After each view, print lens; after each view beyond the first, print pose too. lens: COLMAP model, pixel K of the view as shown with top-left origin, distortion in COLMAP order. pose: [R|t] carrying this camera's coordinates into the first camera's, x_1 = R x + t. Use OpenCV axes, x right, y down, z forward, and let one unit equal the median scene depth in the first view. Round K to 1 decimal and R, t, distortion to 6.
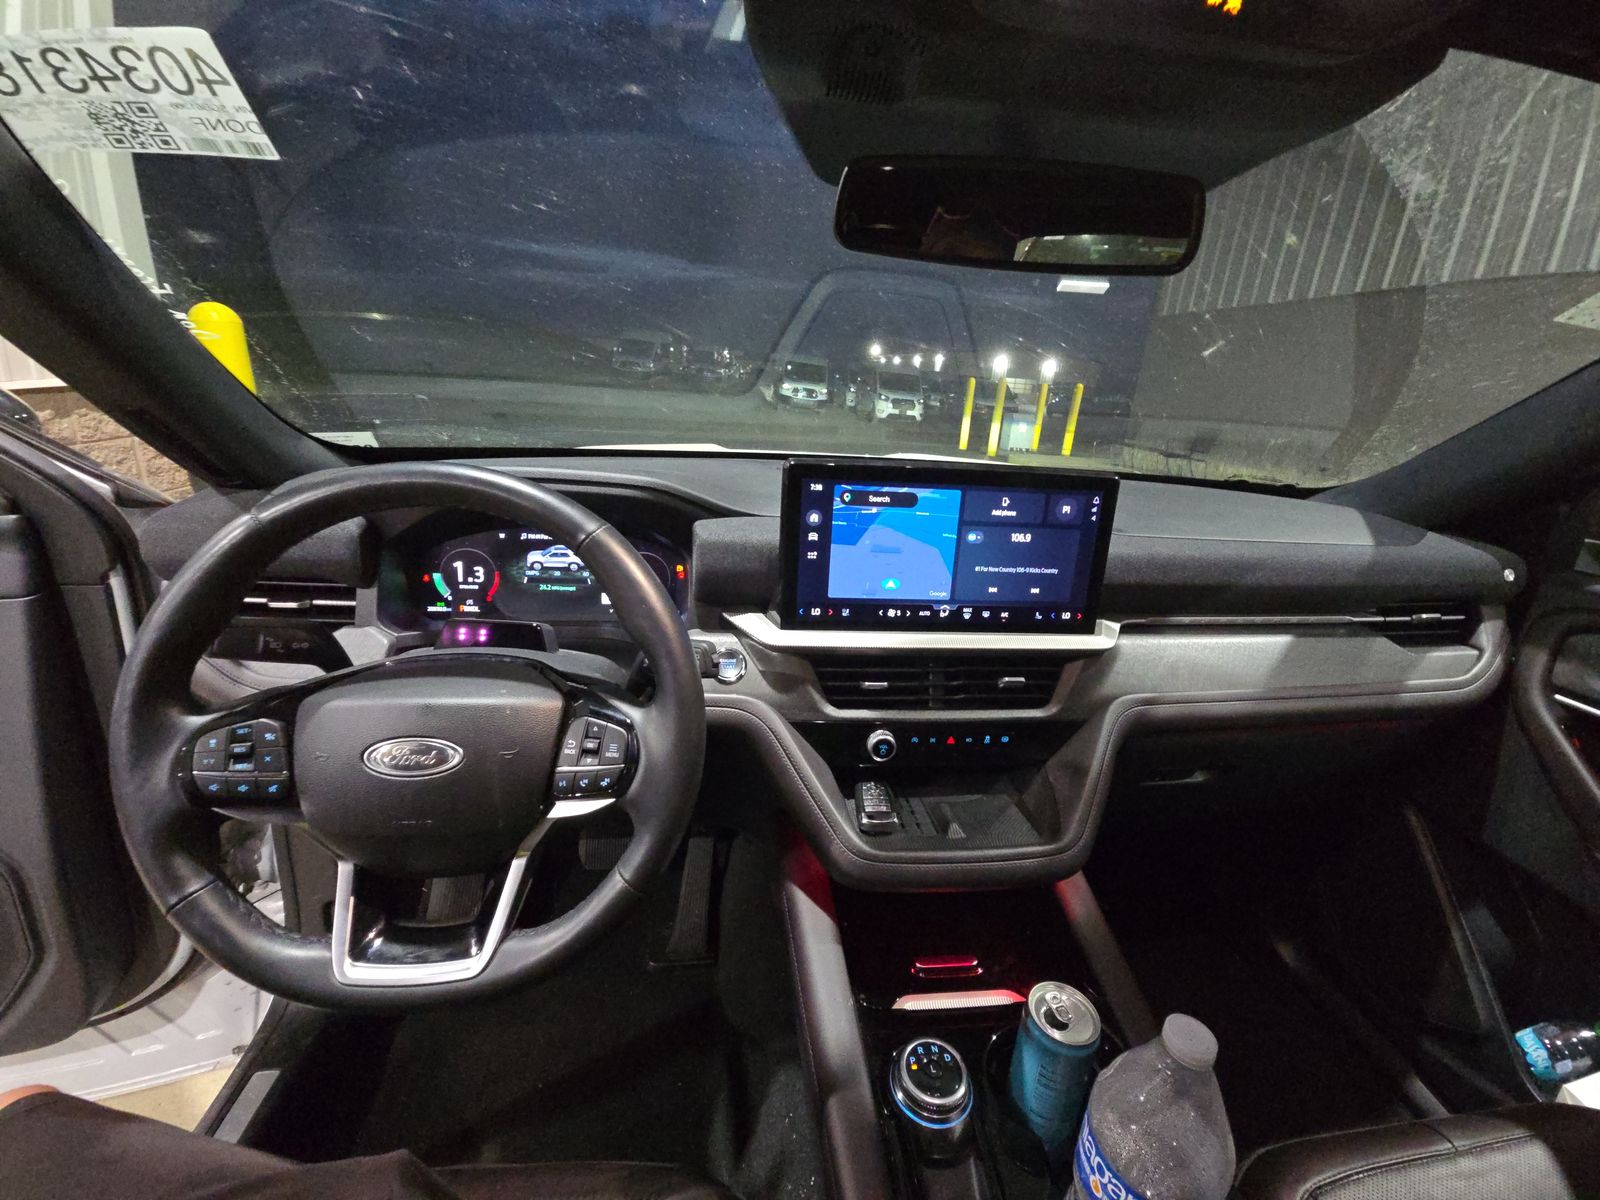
lens RADIAL K [[654.2, 0, 799.0], [0, 654.2, 594.3], [0, 0, 1]] dist [0.010899, -0.001224]
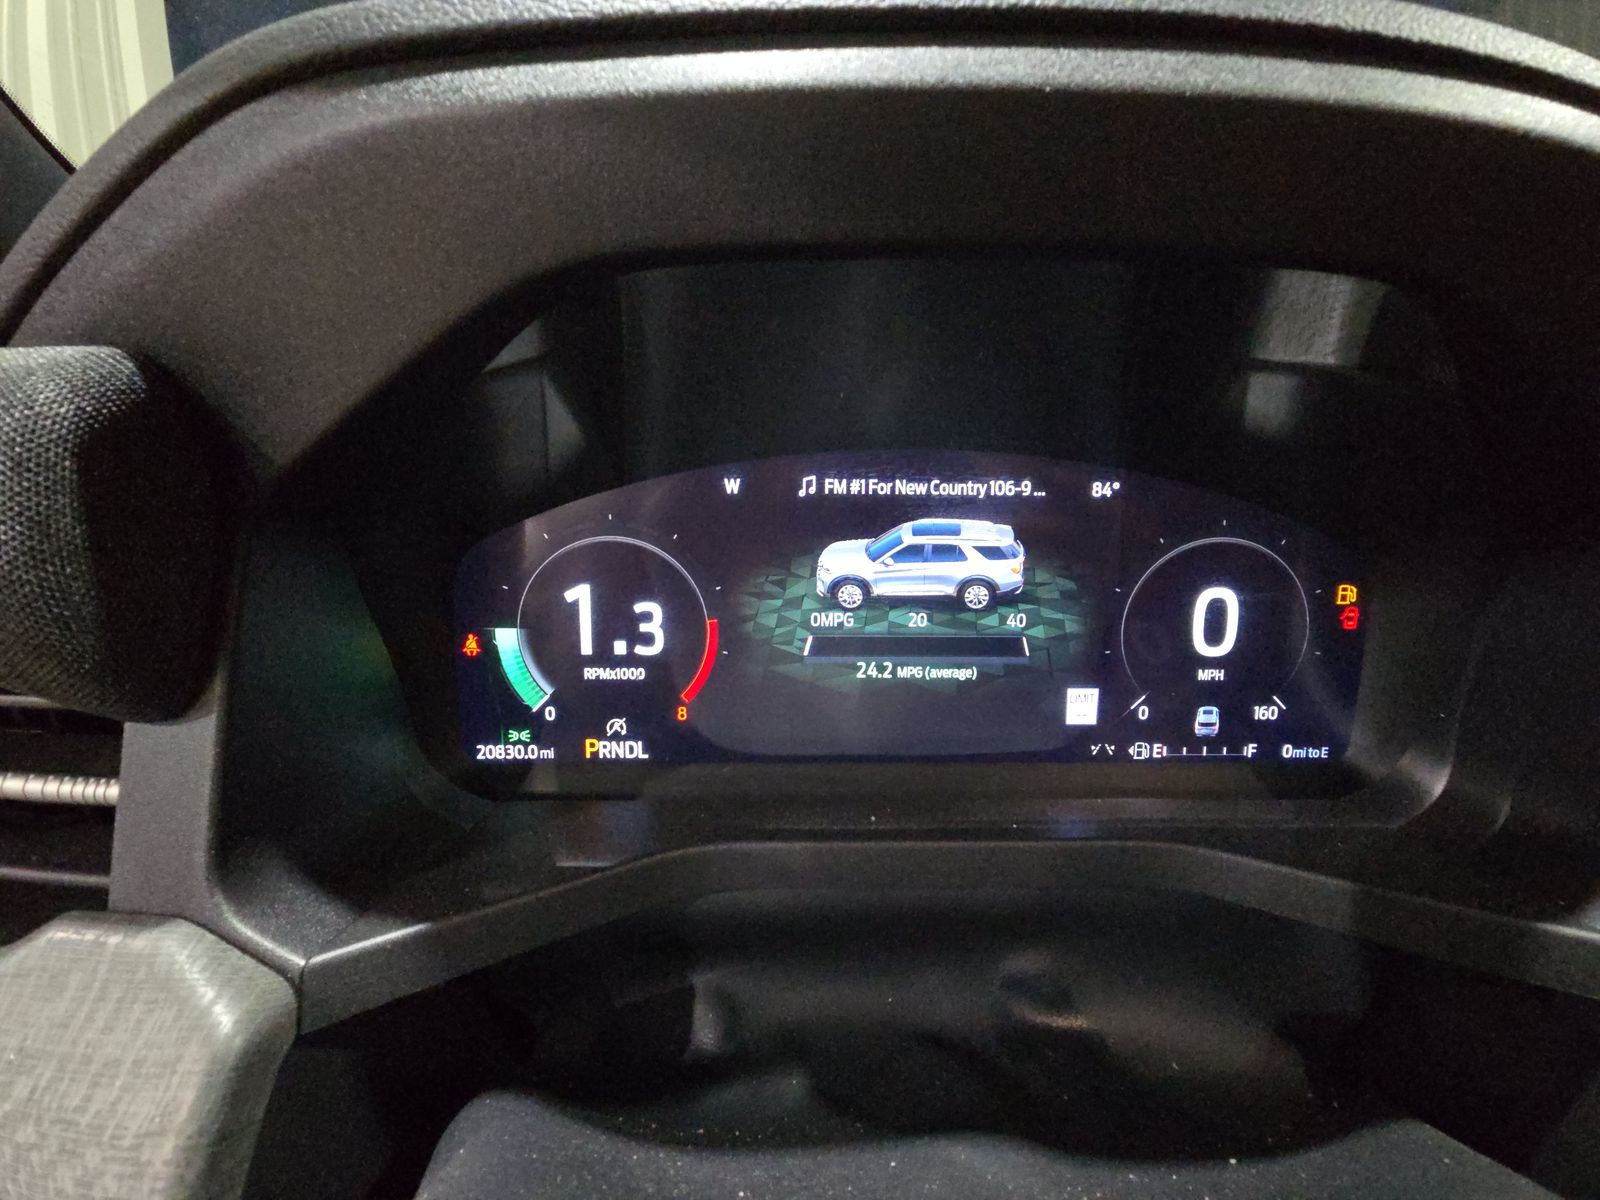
lens RADIAL K [[654.2, 0, 795.0], [0, 654.2, 612.2], [0, 0, 1]] dist [0.010899, -0.001224]
pose [[0.995916, -0.018189, -0.088439, -0.457526], [0.015461, 0.999386, -0.031430, -0.031448], [0.088956, 0.029934, 0.995586, 0.828707]]
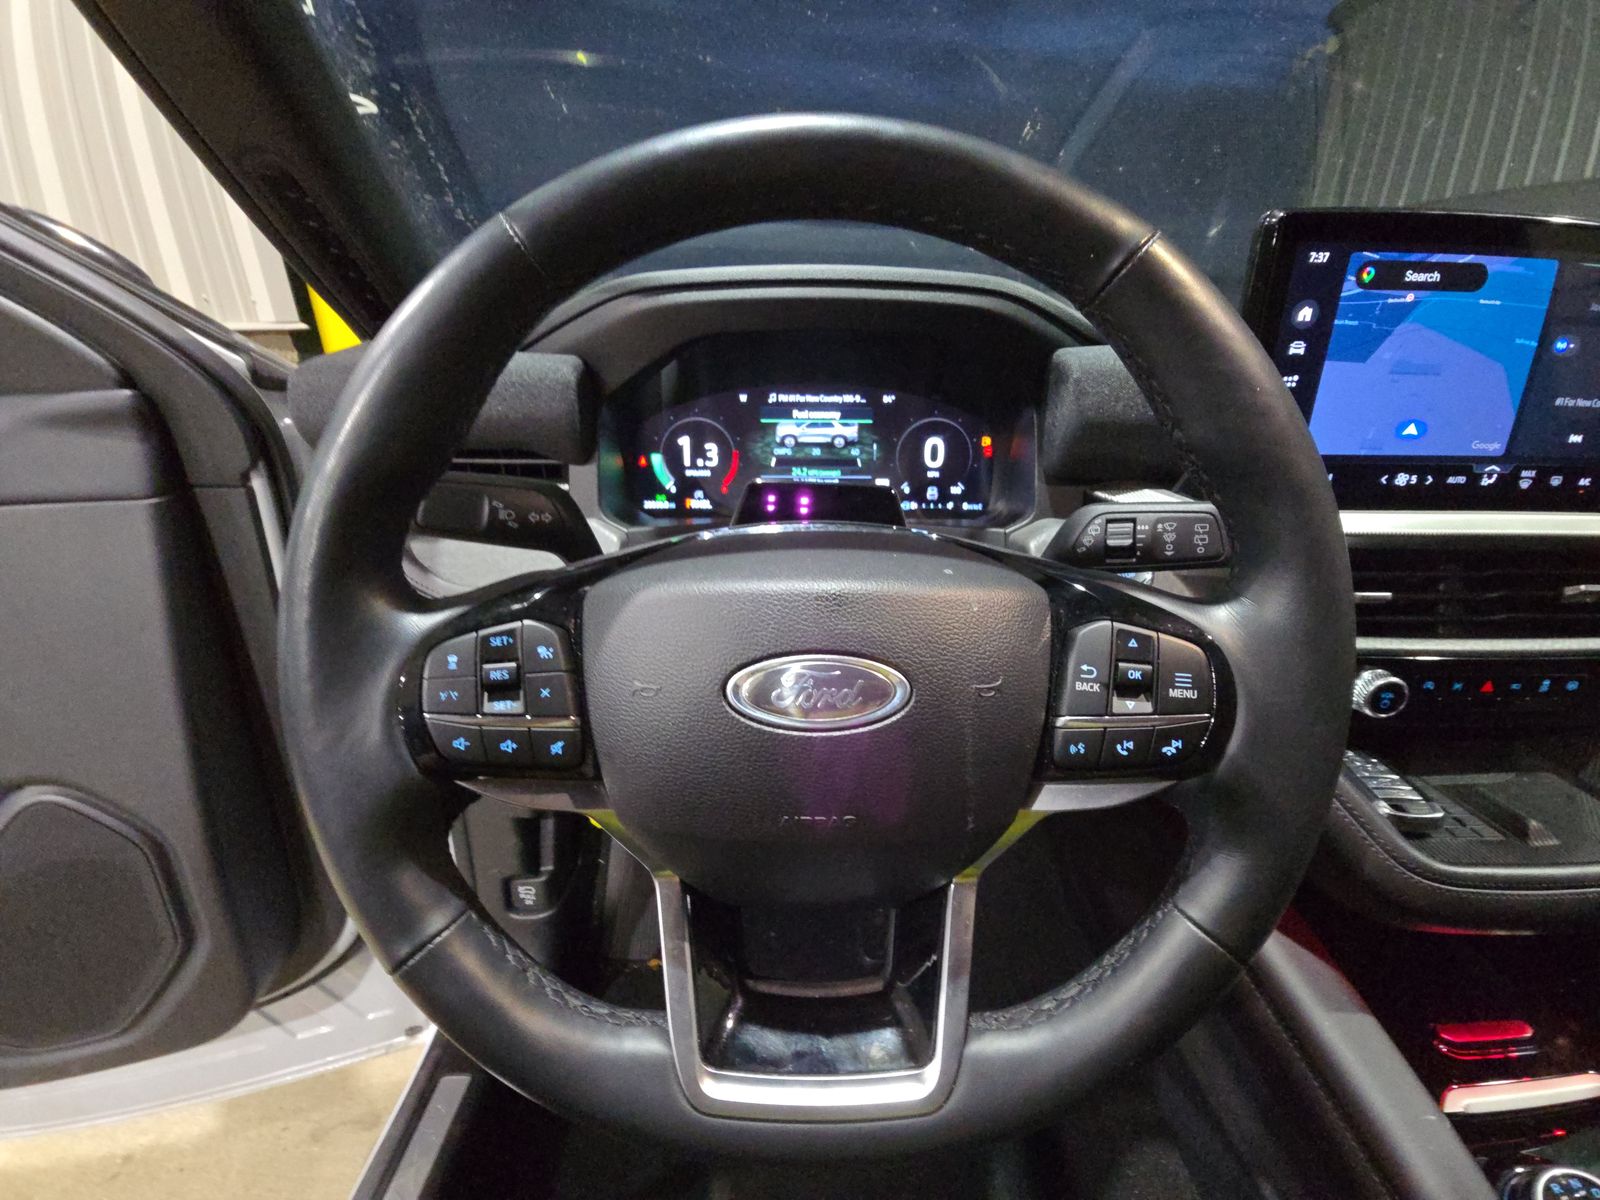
lens RADIAL K [[654.2, 0, 802.5], [0, 654.2, 588.2], [0, 0, 1]] dist [0.010899, -0.001224]
pose [[0.994409, -0.008642, -0.105240, -0.358179], [0.013918, 0.998677, 0.049504, 0.093414], [0.104673, -0.050692, 0.993214, 0.328034]]
